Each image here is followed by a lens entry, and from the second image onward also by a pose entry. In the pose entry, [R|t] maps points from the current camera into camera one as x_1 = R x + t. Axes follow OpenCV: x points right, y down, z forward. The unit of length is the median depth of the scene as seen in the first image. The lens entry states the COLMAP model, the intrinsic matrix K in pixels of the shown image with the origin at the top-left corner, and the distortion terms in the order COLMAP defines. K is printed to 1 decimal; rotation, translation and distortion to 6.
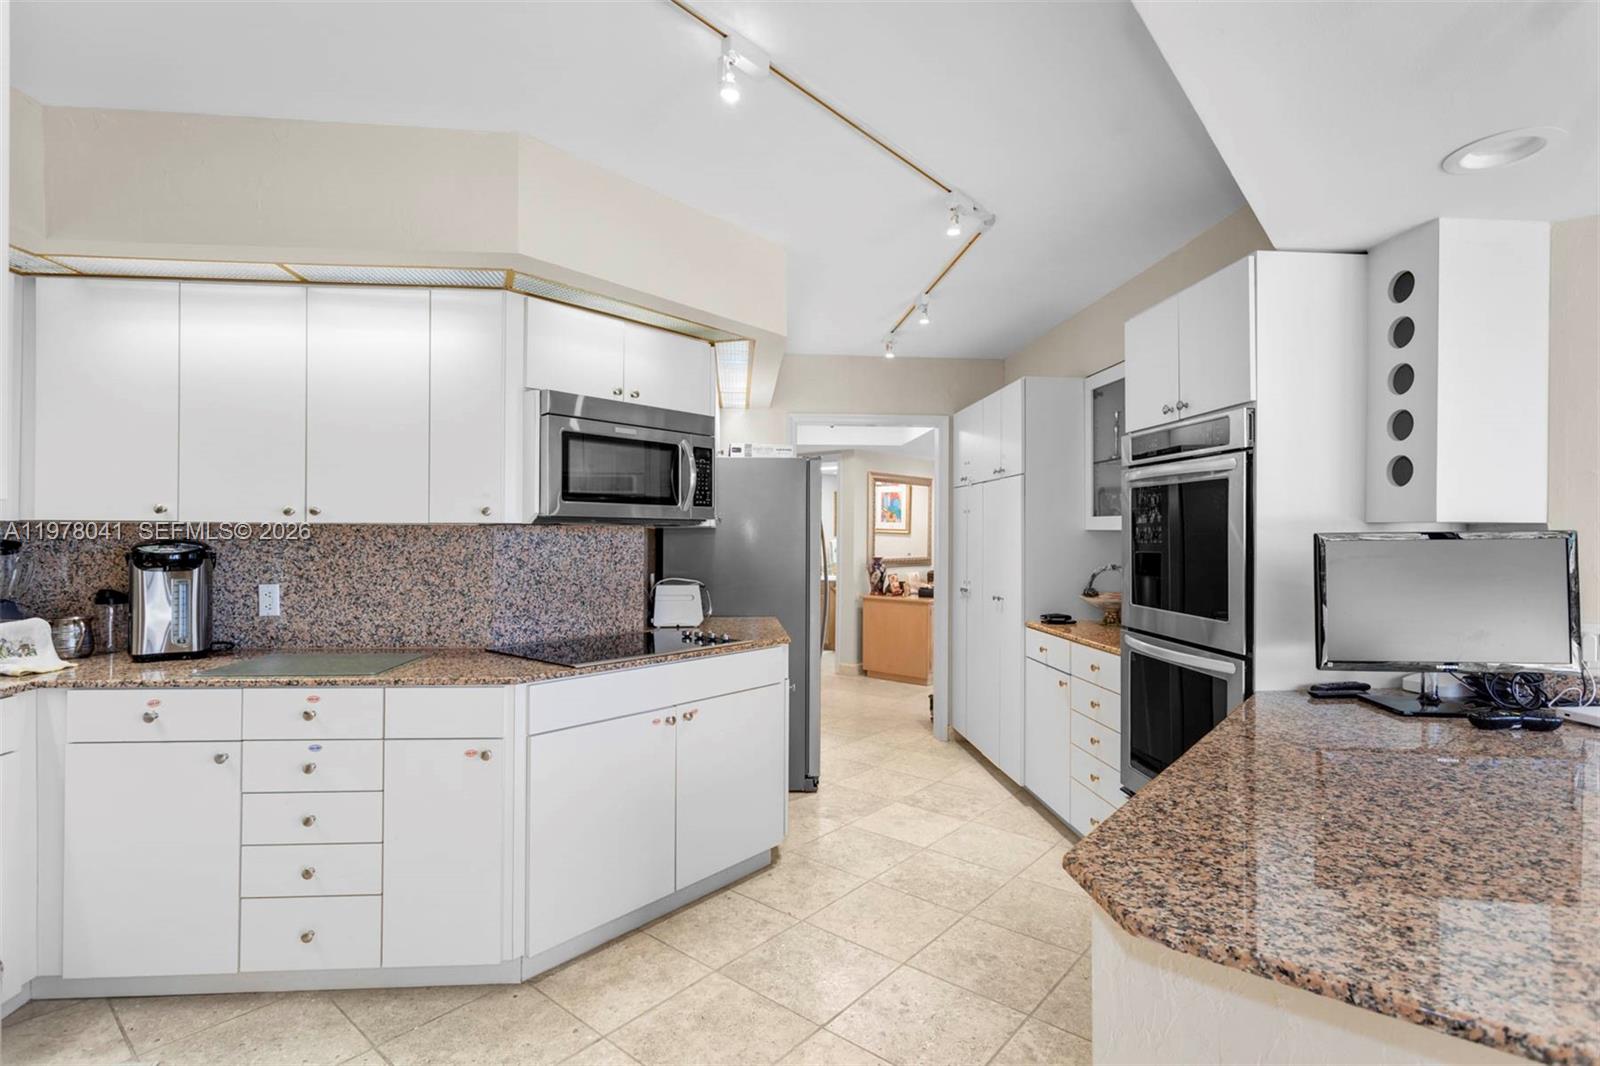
lens RADIAL K [[775.6, 0, 804.4], [0, 775.6, 535.0], [0, 0, 1]] dist [-0.014104, 0.006188]
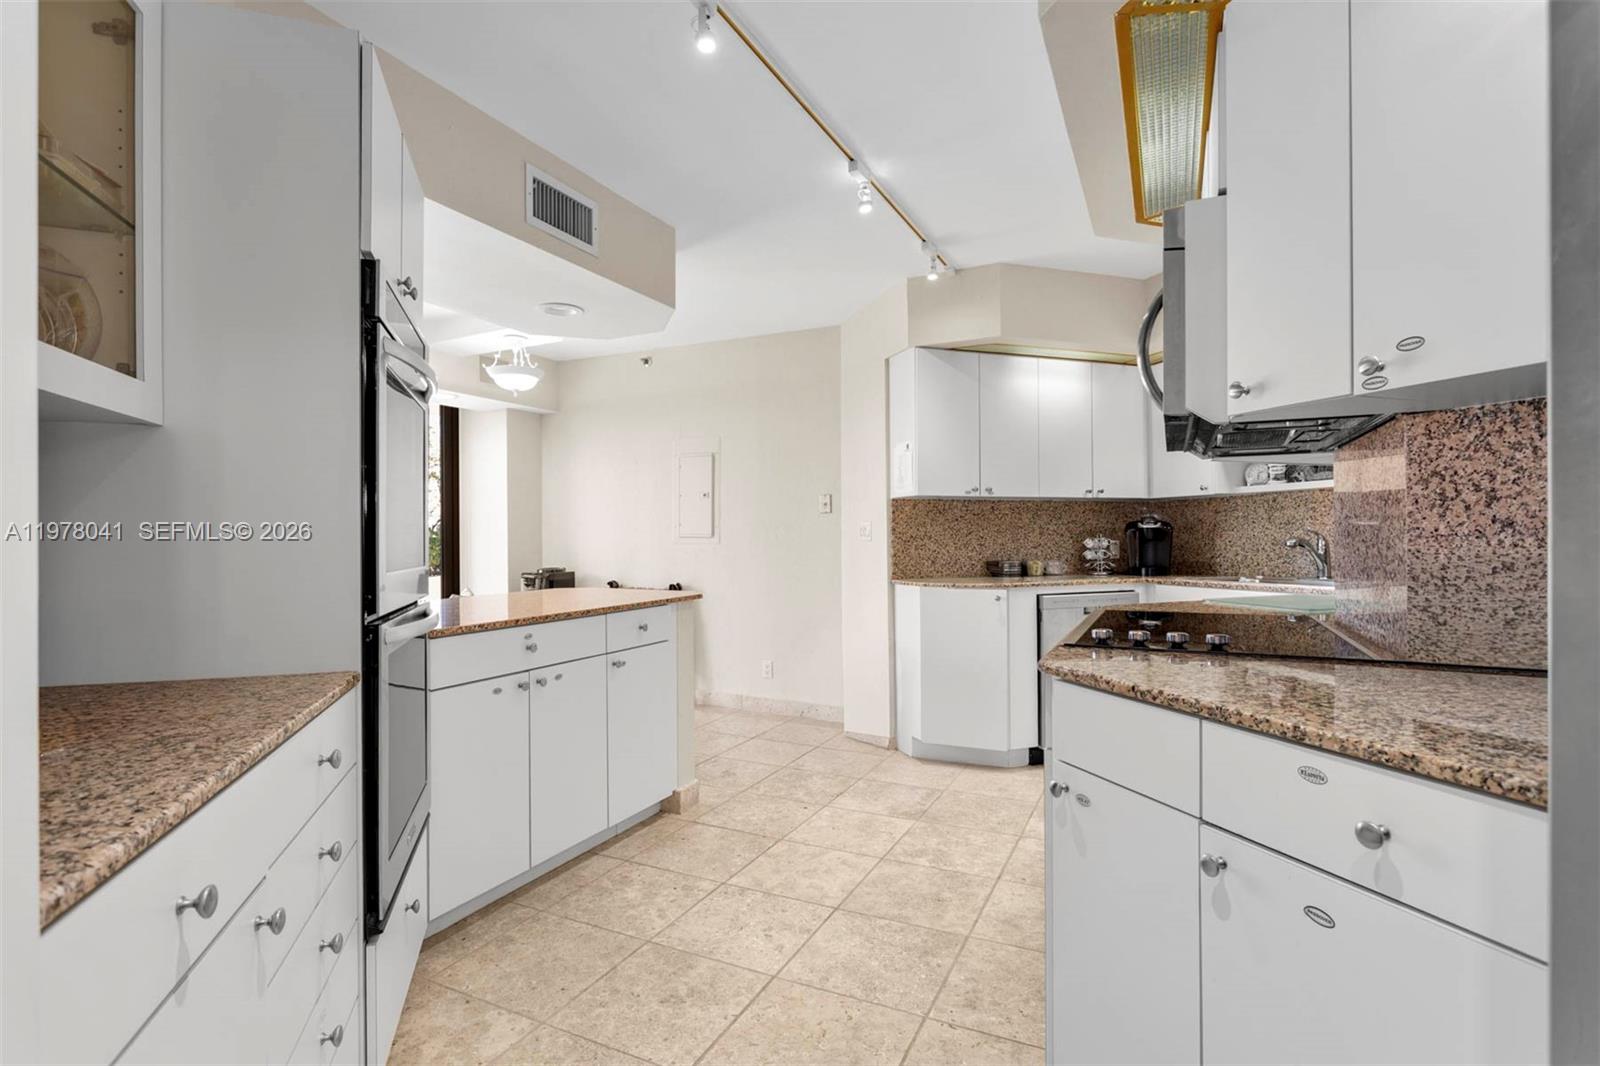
lens RADIAL K [[775.6, 0, 806.5], [0, 775.6, 538.3], [0, 0, 1]] dist [-0.014104, 0.006188]
pose [[-0.971031, 0.006278, -0.238869, 0.319694], [0.006861, 0.999975, -0.001609, 0.082749], [0.238853, -0.003201, -0.971050, 1.992369]]
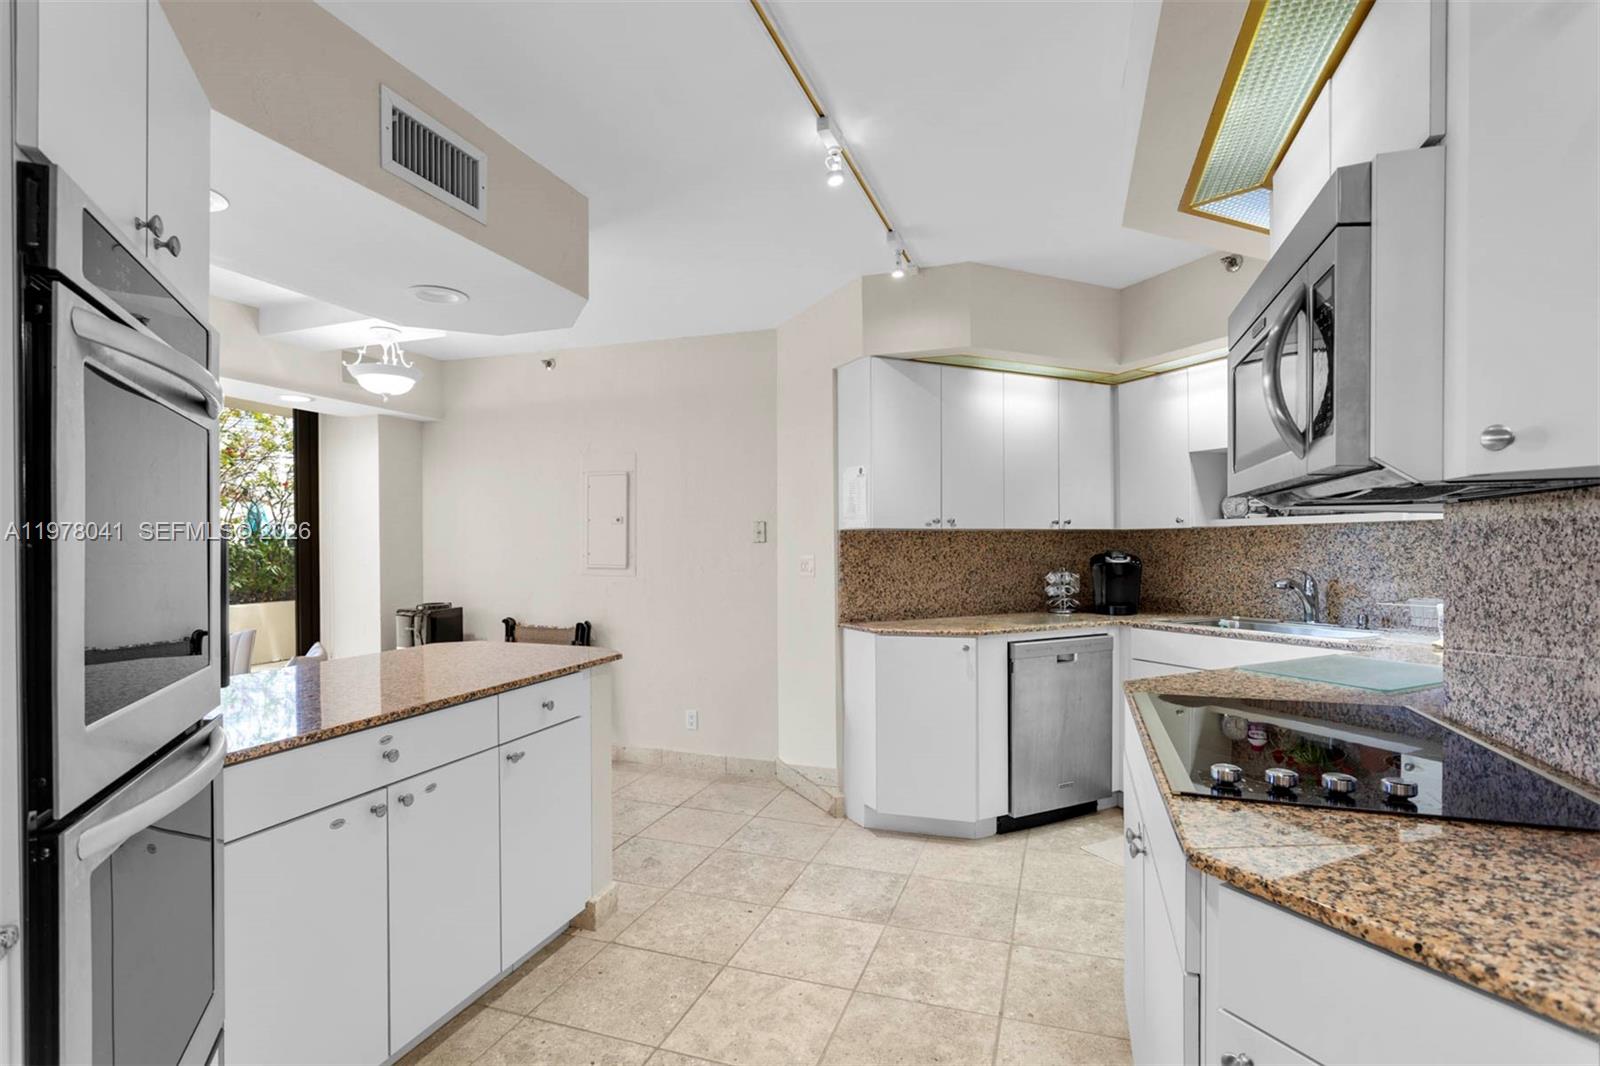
lens RADIAL K [[775.6, 0, 805.3], [0, 775.6, 552.4], [0, 0, 1]] dist [-0.014104, 0.006188]
pose [[-0.935651, 0.007446, -0.352848, 0.316387], [0.005375, 0.999962, 0.006848, 0.020302], [0.352886, 0.004510, -0.935655, 1.721760]]
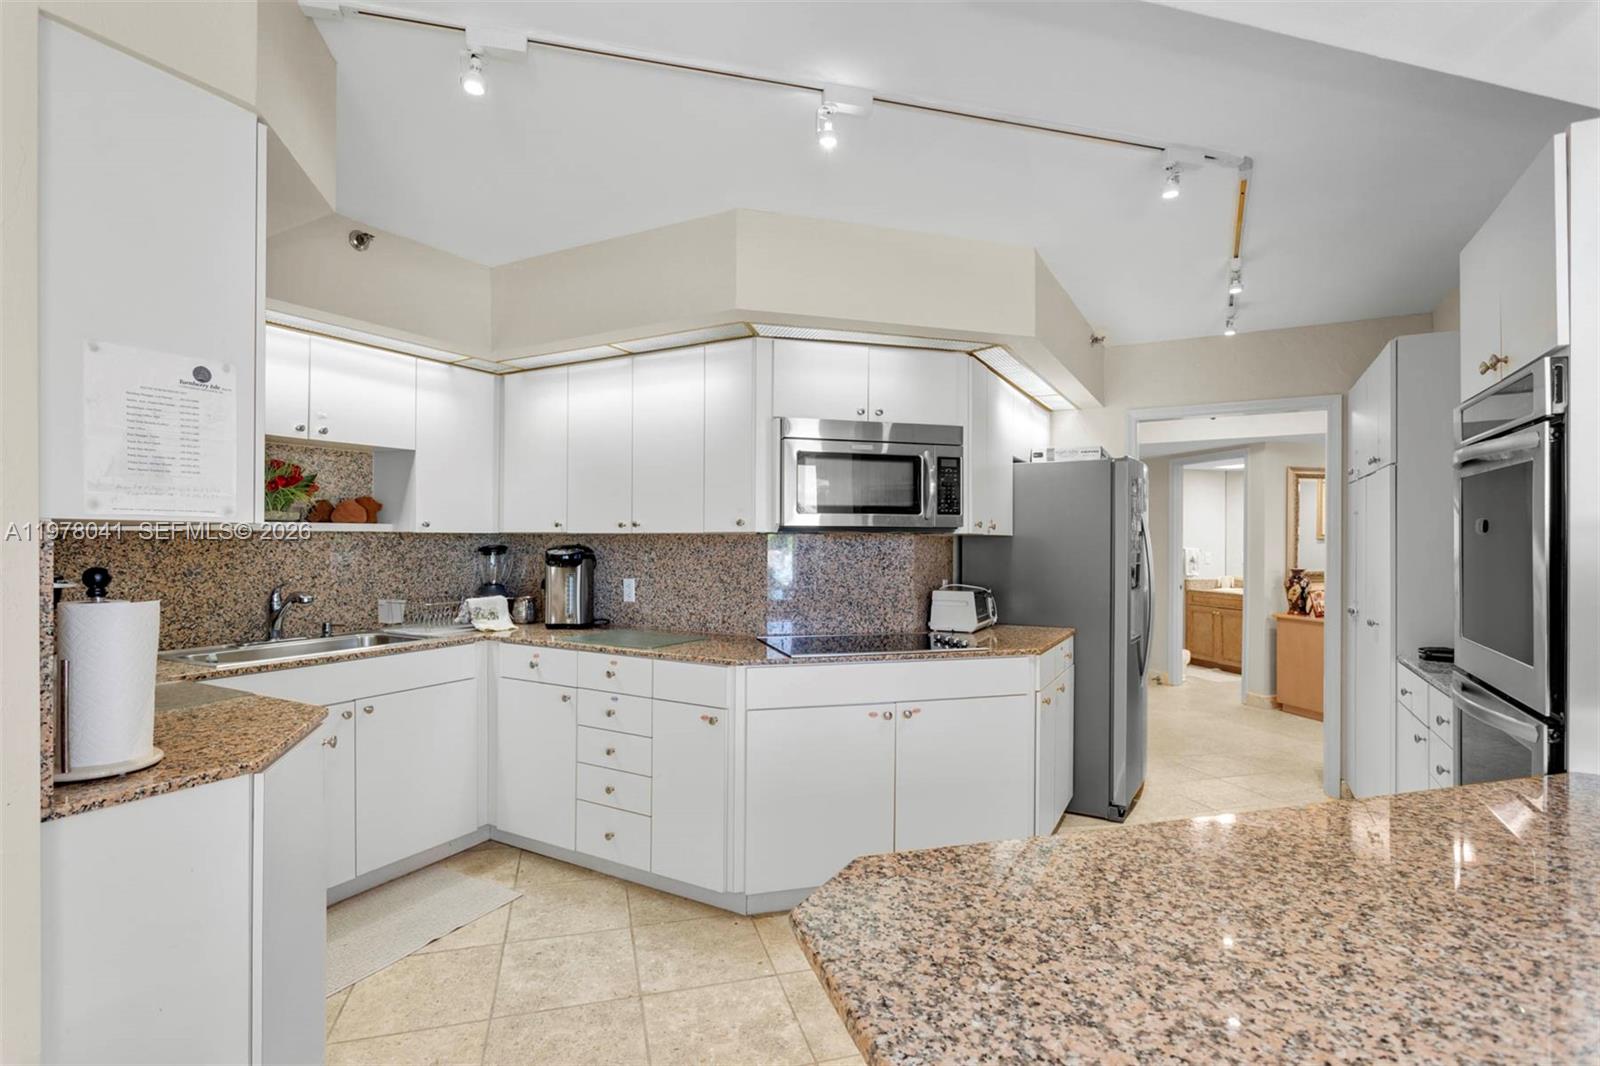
lens RADIAL K [[775.6, 0, 799.3], [0, 775.6, 542.3], [0, 0, 1]] dist [-0.014104, 0.006188]
pose [[0.825964, 0.000226, -0.563722, 0.390104], [-0.000205, 1.000000, 0.000101, 0.000066], [0.563722, 0.000032, 0.825964, 0.054678]]
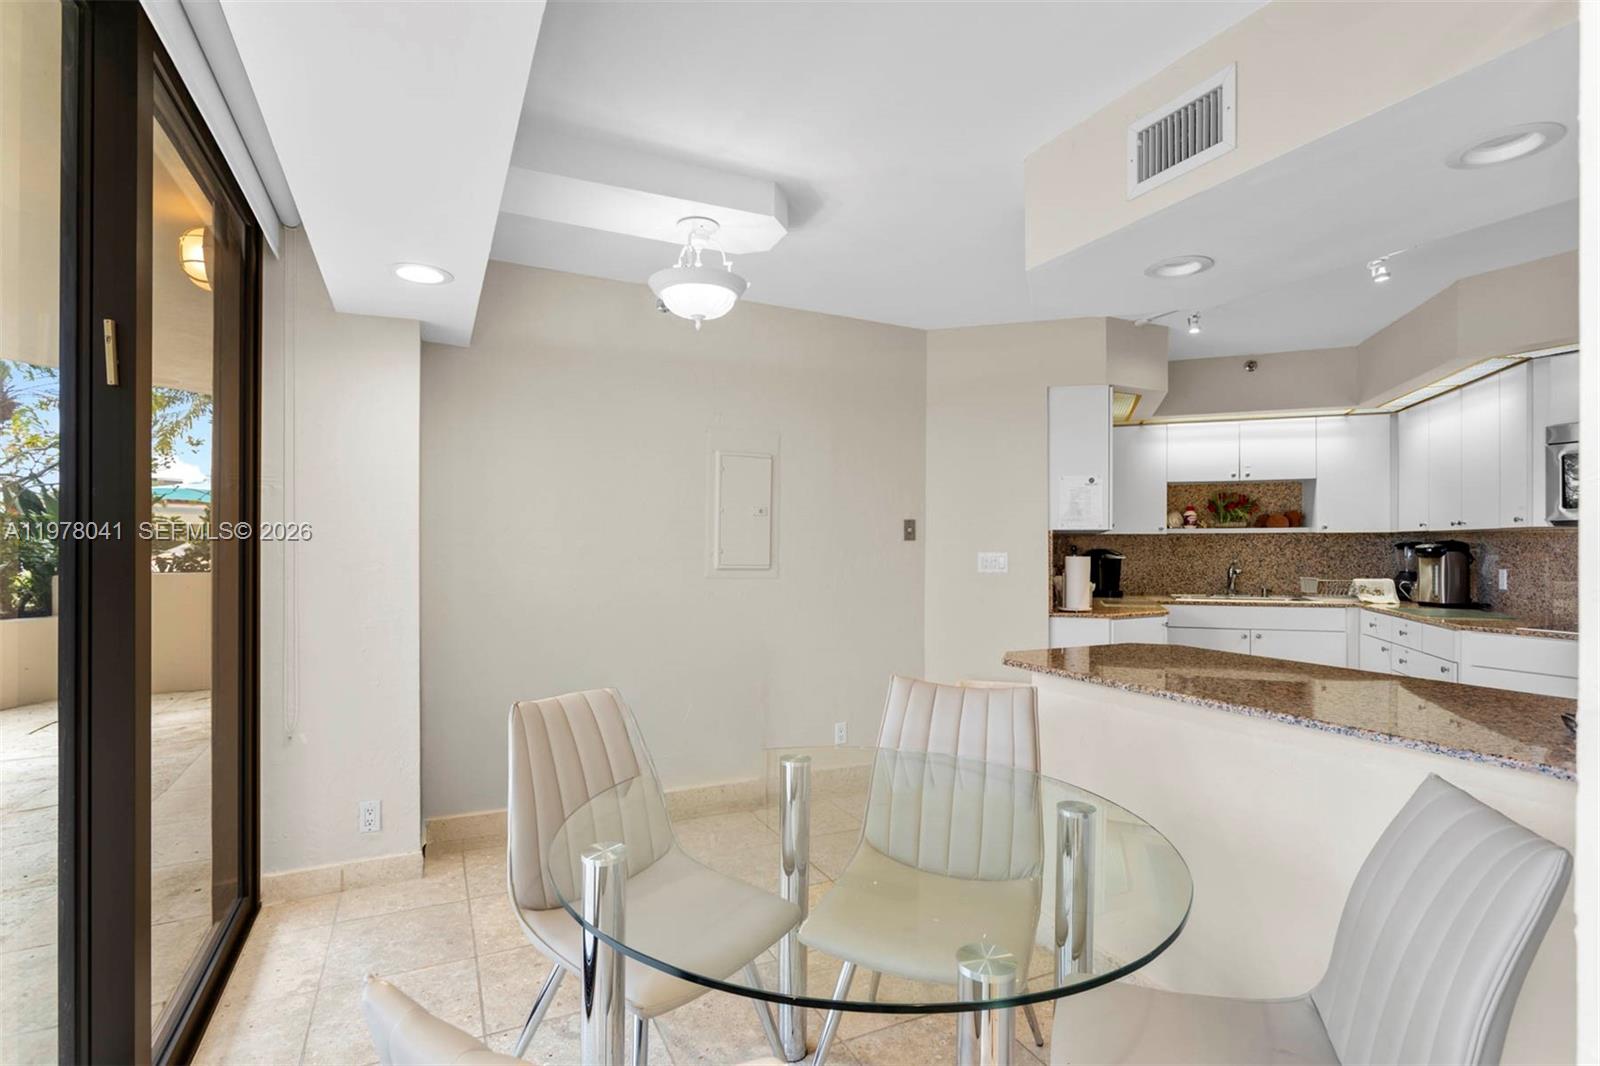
lens RADIAL K [[775.6, 0, 803.6], [0, 775.6, 540.4], [0, 0, 1]] dist [-0.014104, 0.006188]
pose [[-0.399763, -0.009235, -0.916572, 1.594858], [-0.001406, 0.999954, -0.009462, 0.027273], [0.916617, -0.002494, -0.399758, 0.398275]]
